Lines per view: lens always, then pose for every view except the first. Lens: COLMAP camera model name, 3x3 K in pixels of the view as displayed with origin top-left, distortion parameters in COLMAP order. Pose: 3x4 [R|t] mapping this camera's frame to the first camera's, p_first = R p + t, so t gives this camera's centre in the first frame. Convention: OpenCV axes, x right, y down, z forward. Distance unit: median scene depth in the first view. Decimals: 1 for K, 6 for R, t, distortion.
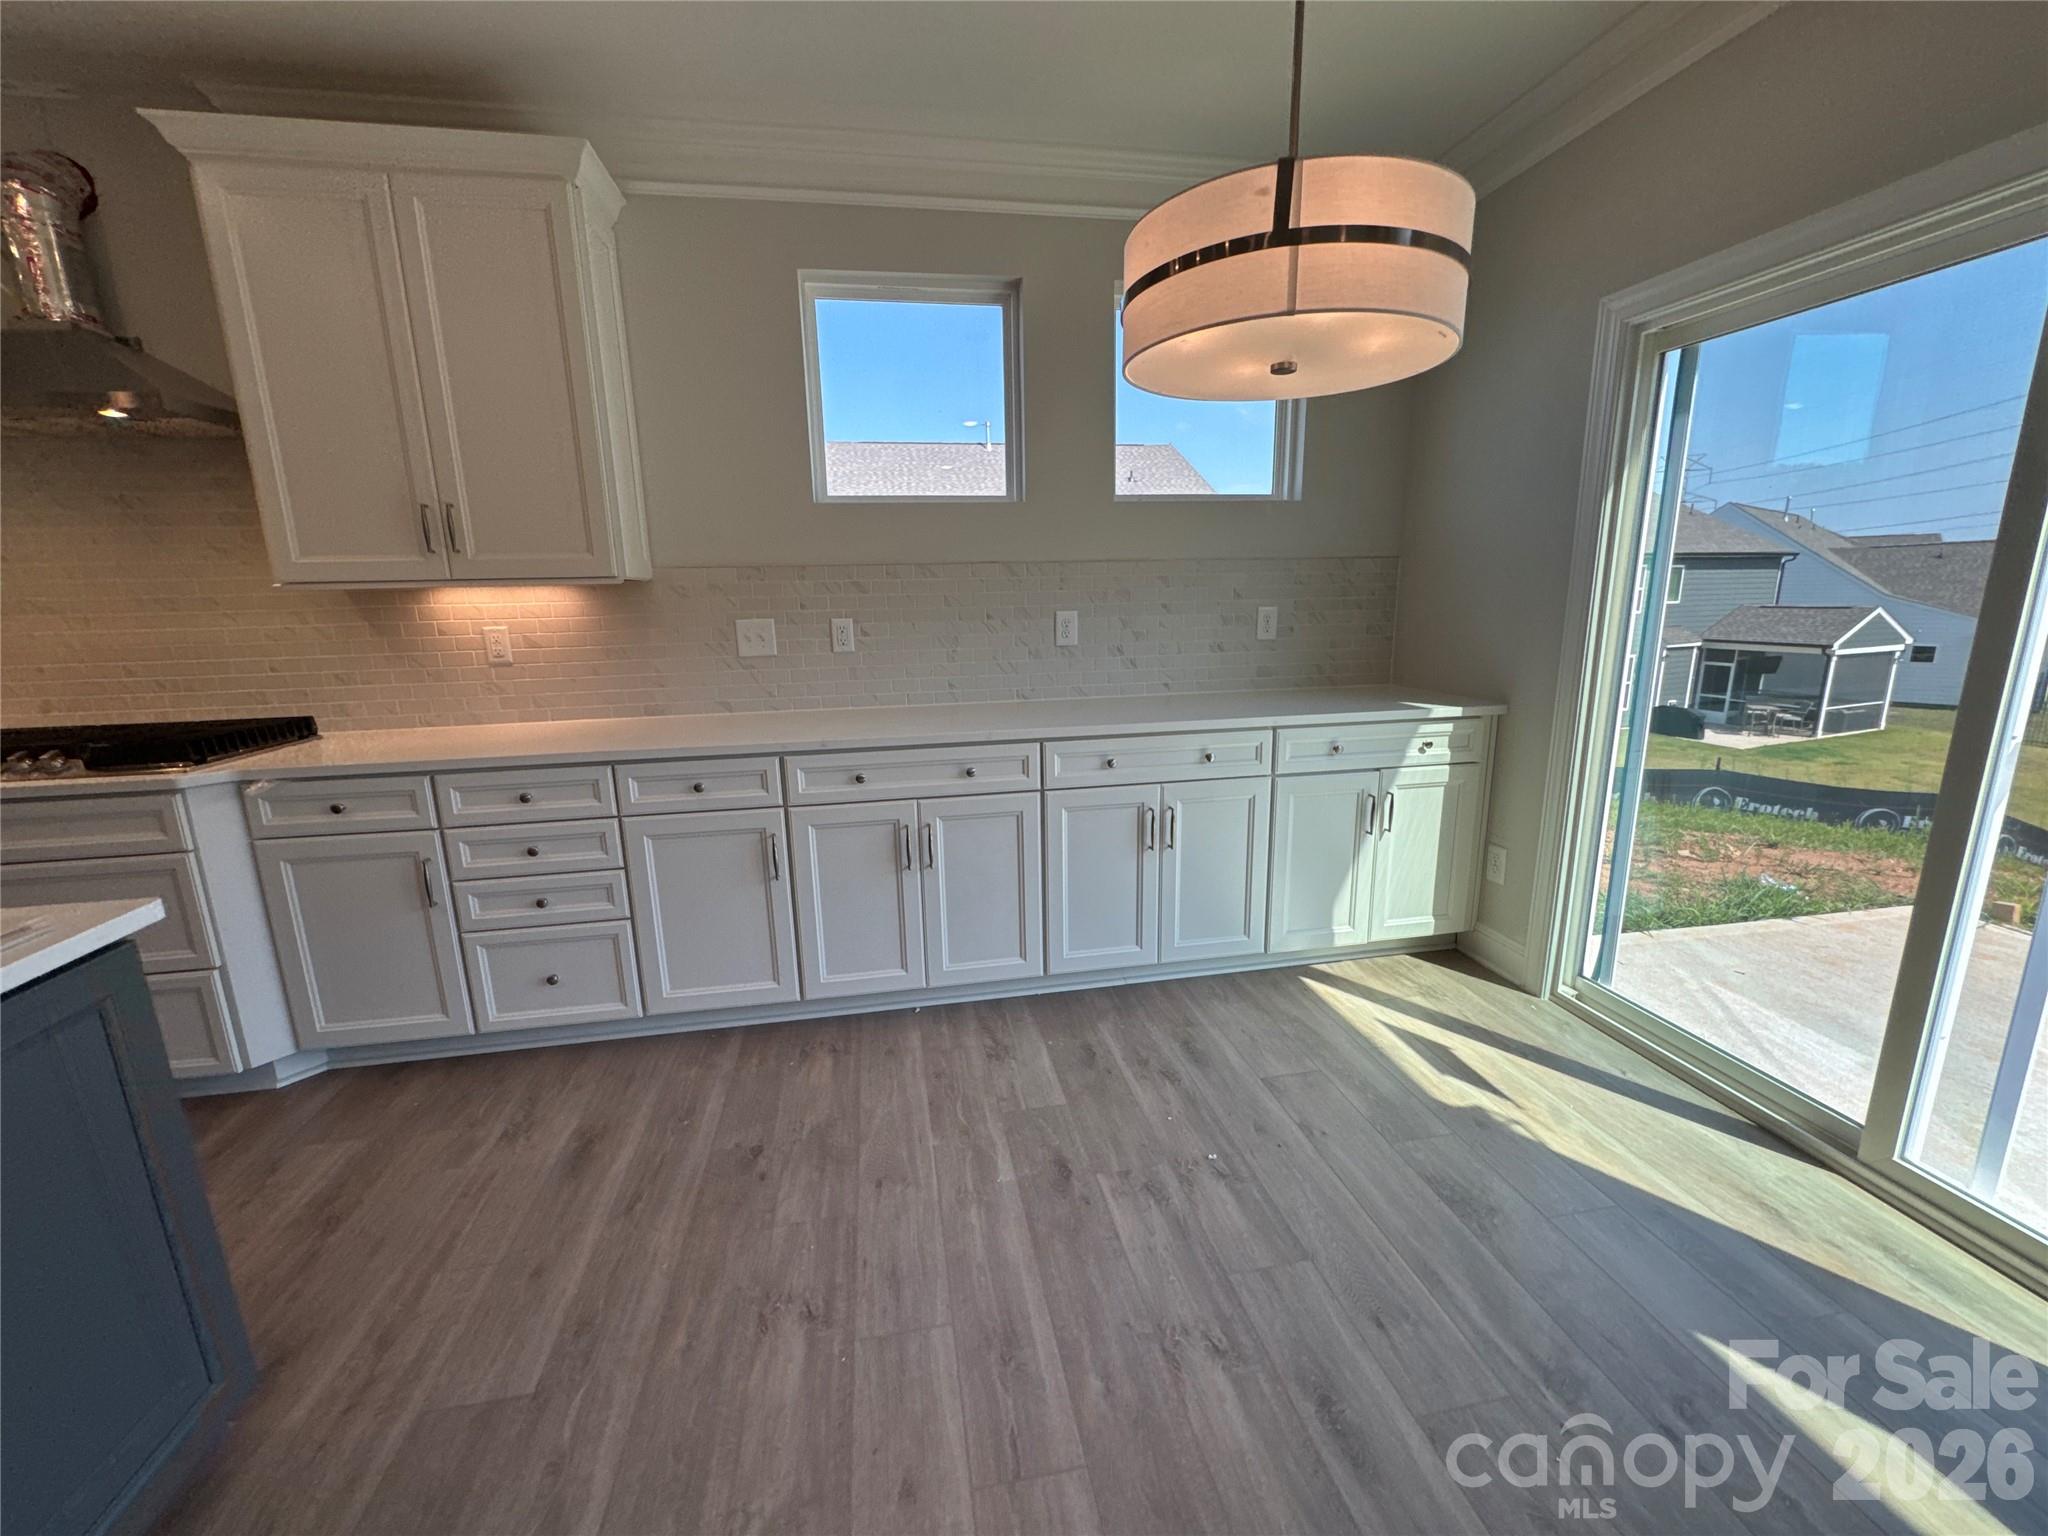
lens RADIAL K [[817.6, 0, 1021.6], [0, 817.6, 768.3], [0, 0, 1]] dist [-0.002238, 0.000219]
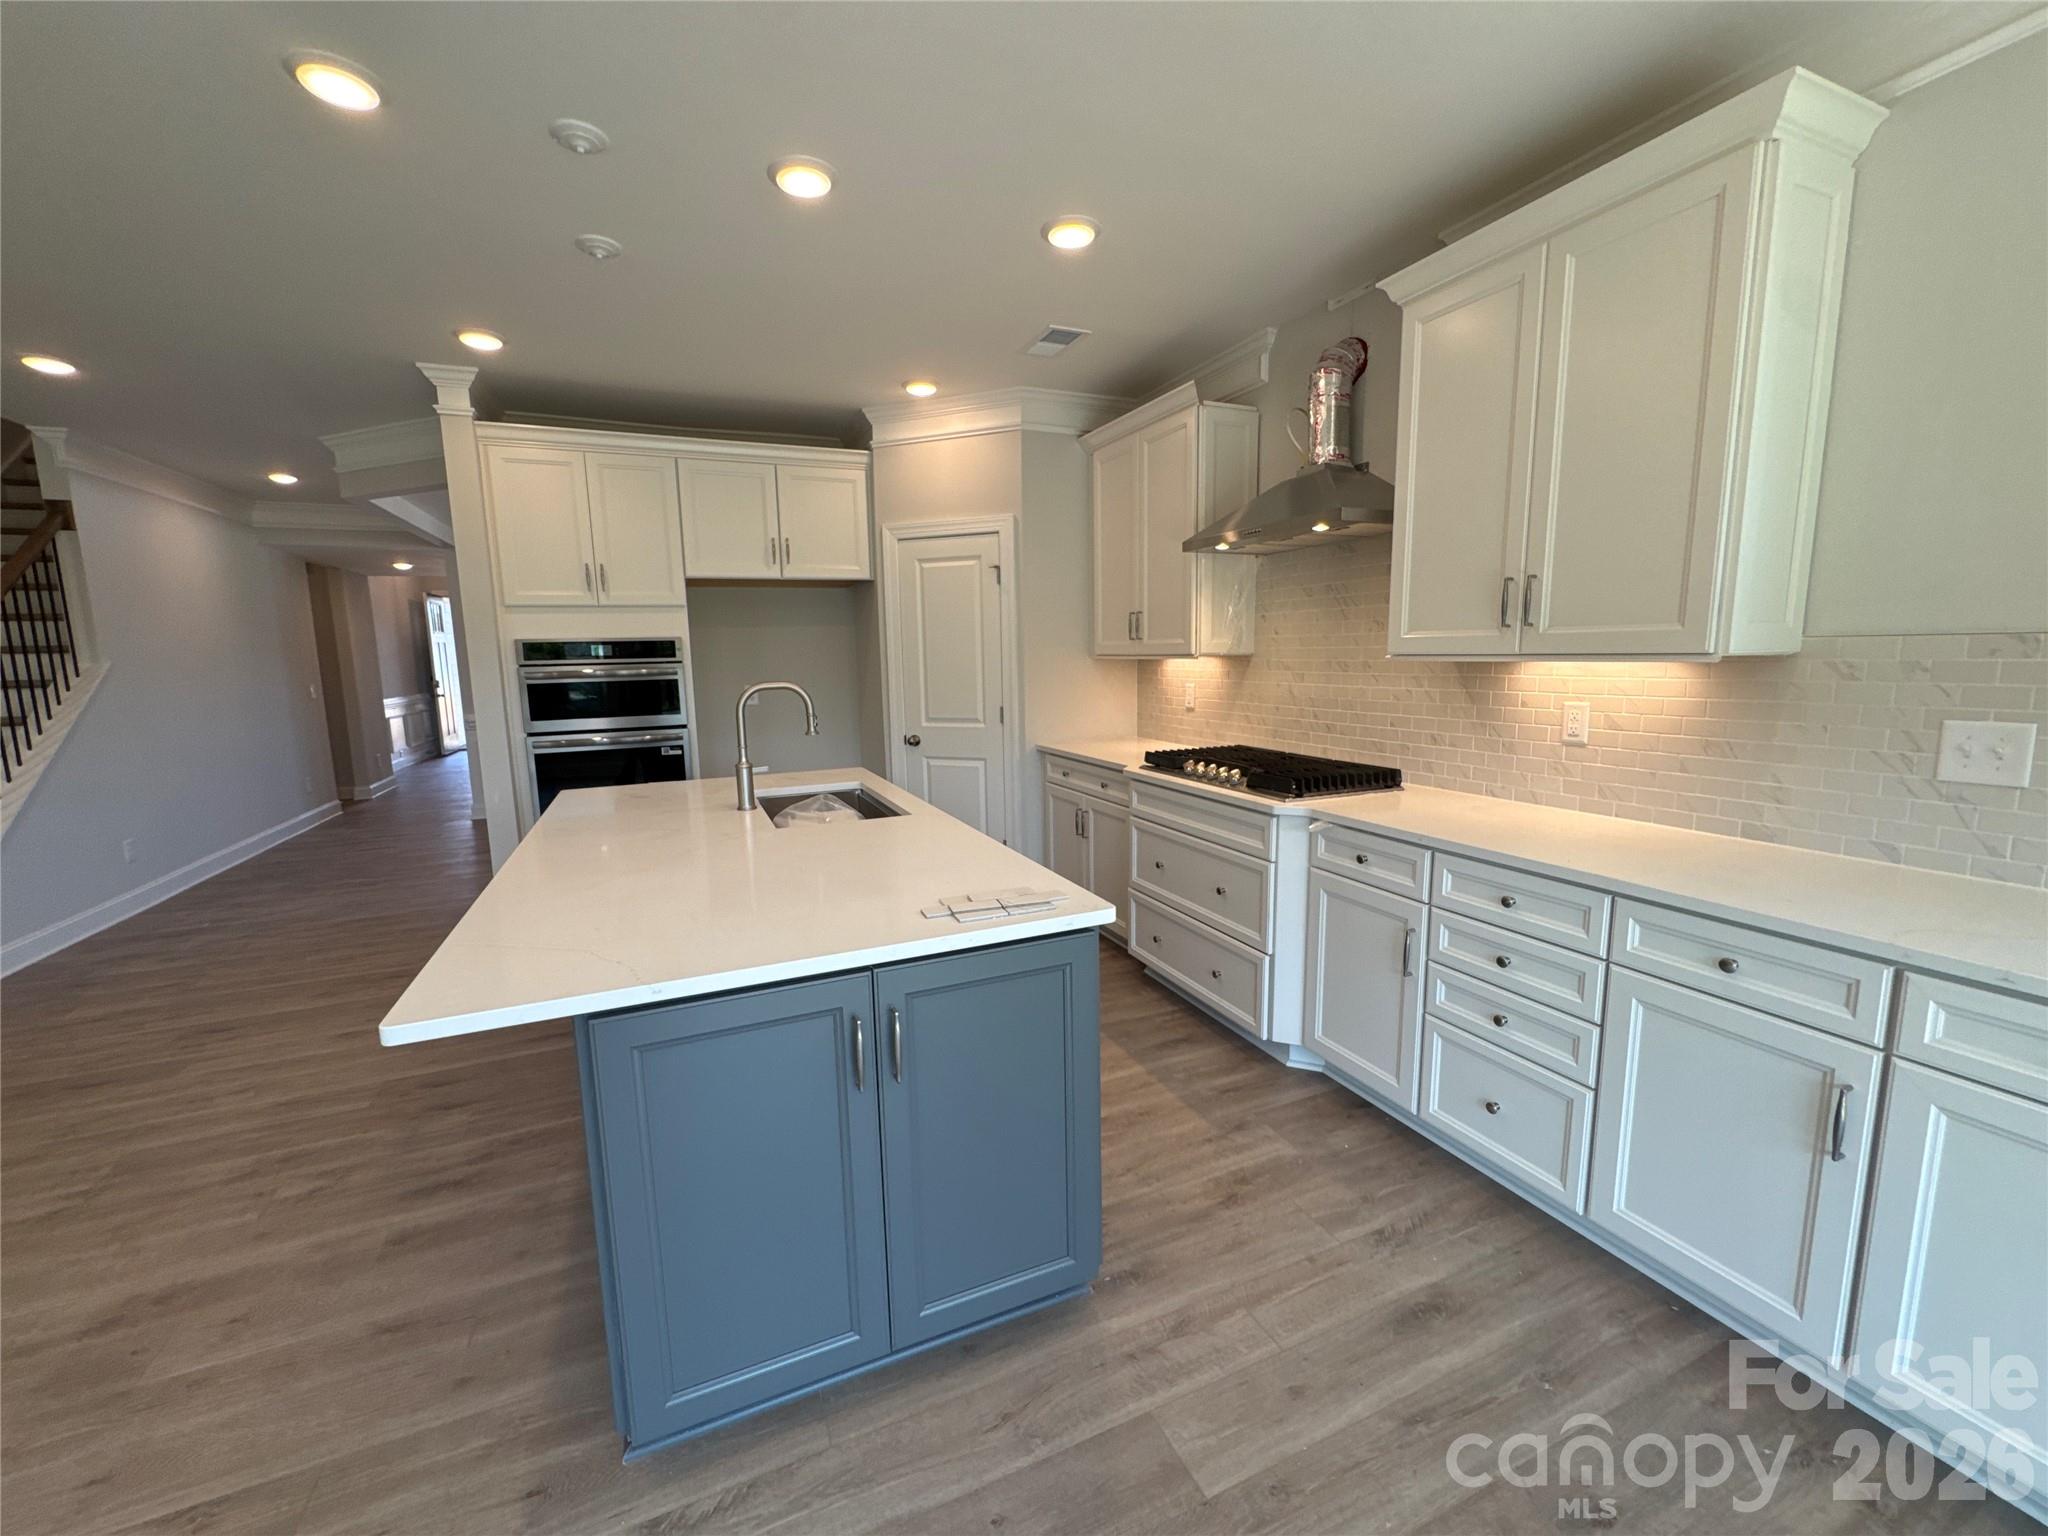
lens RADIAL K [[817.6, 0, 1021.2], [0, 817.6, 766.8], [0, 0, 1]] dist [-0.002238, 0.000219]
pose [[0.230292, 0.153369, -0.960960, 0.093442], [-0.195045, 0.974738, 0.108826, -0.092126], [0.953374, 0.162369, 0.254389, 0.225414]]
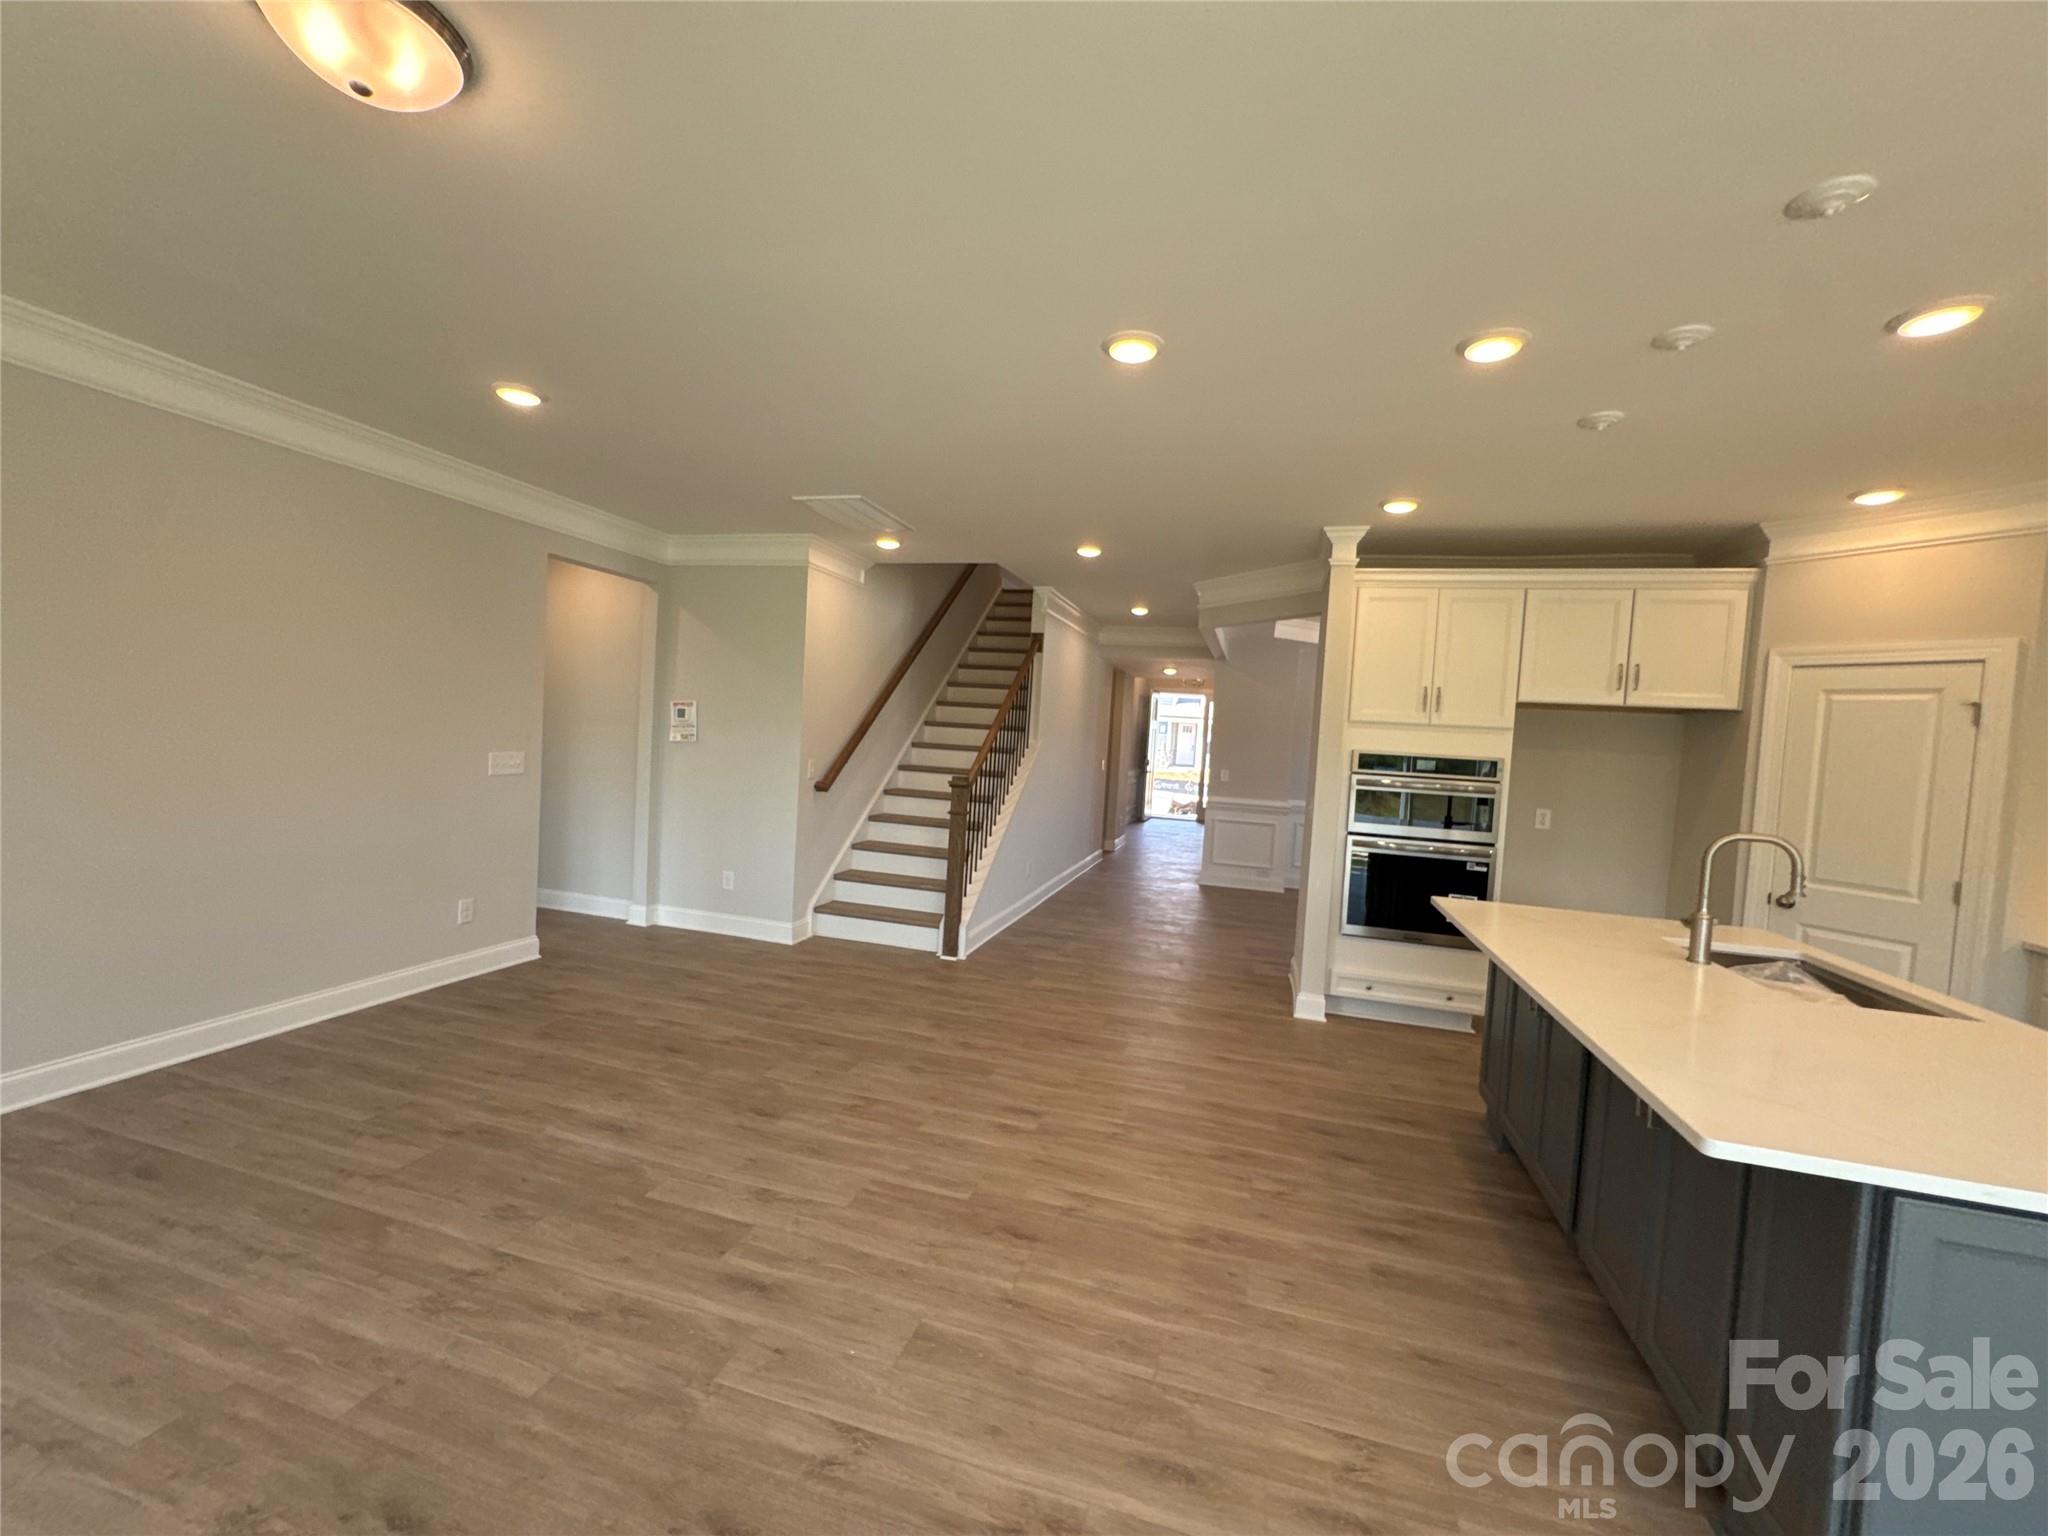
lens RADIAL K [[817.6, 0, 1023.8], [0, 817.6, 765.5], [0, 0, 1]] dist [-0.002238, 0.000219]
pose [[-0.447952, 0.030392, -0.893541, 0.269447], [-0.241311, 0.958220, 0.153567, -0.035926], [0.860876, 0.284411, -0.421903, -0.219104]]
